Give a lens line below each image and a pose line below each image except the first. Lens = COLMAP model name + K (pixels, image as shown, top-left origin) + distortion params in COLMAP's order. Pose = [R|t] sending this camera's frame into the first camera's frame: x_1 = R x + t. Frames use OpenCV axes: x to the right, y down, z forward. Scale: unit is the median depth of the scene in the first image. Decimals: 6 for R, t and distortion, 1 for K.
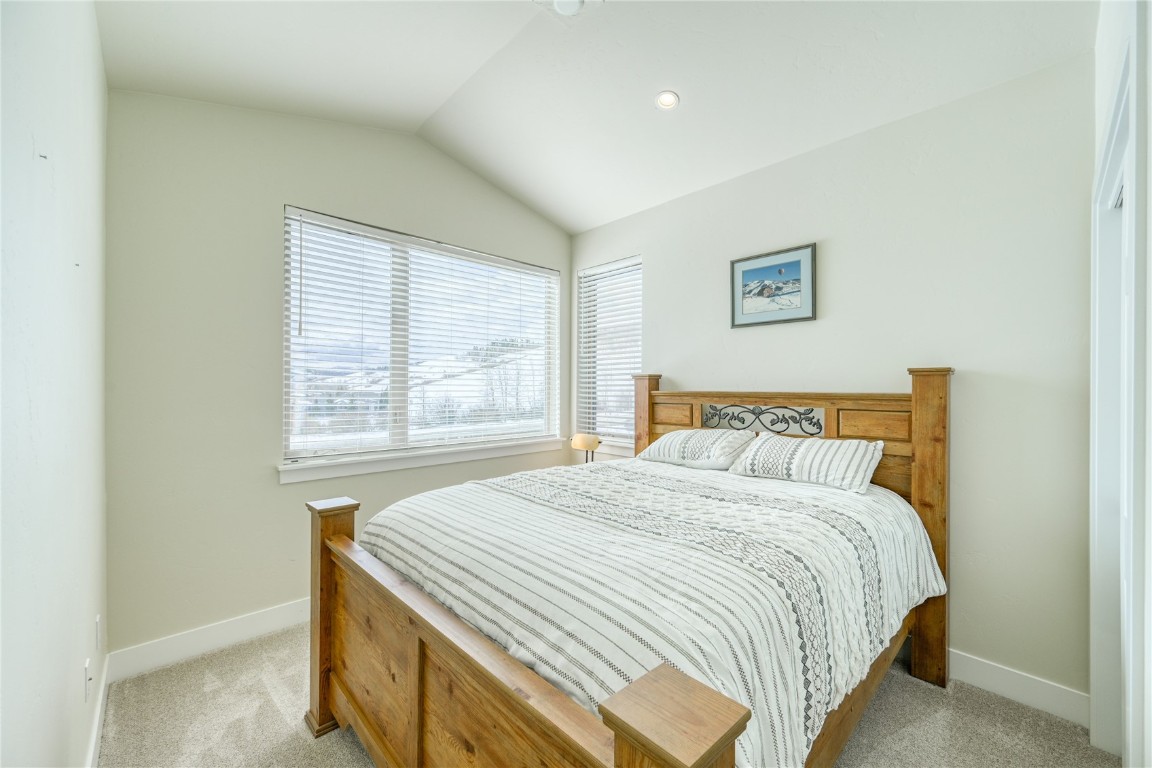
lens RADIAL K [[460.3, 0, 569.1], [0, 460.3, 387.0], [0, 0, 1]] dist [0.001503, 0.000181]
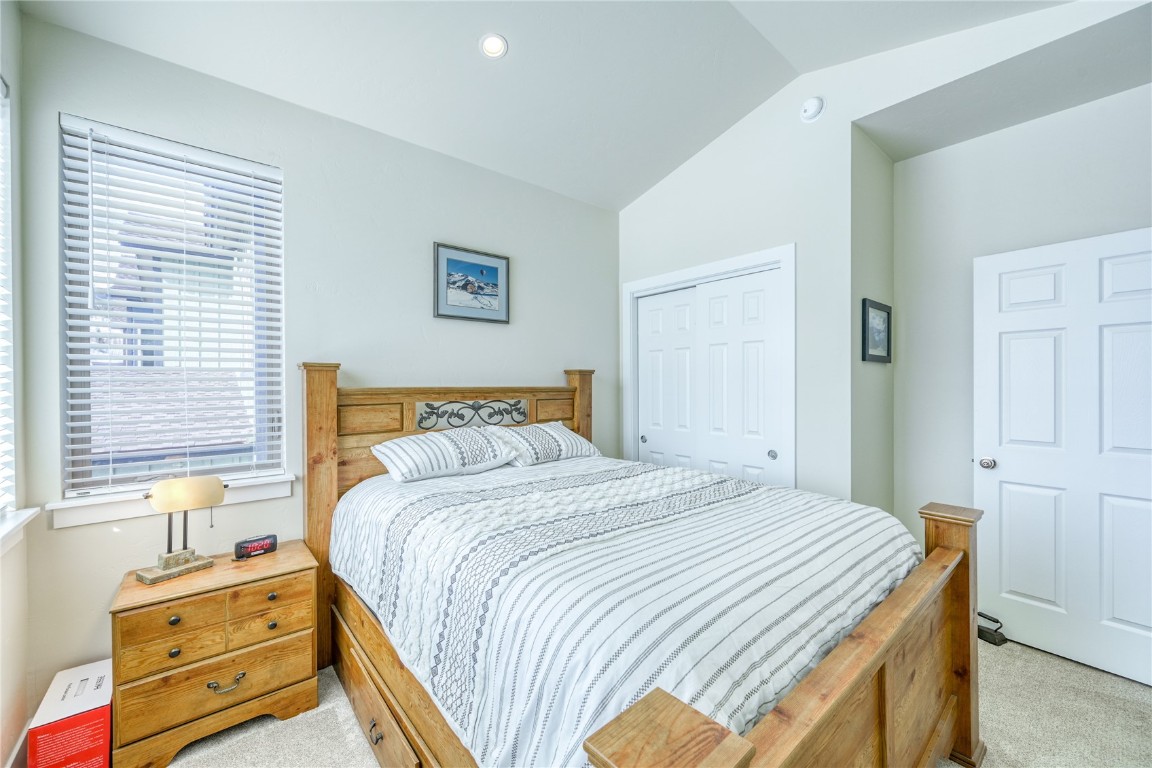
lens RADIAL K [[460.3, 0, 573.2], [0, 460.3, 385.7], [0, 0, 1]] dist [0.001503, 0.000181]
pose [[0.042458, -0.009381, 0.999054, -0.584973], [-0.000299, 0.999956, 0.009402, -0.001525], [-0.999098, -0.000698, 0.042453, 0.746879]]
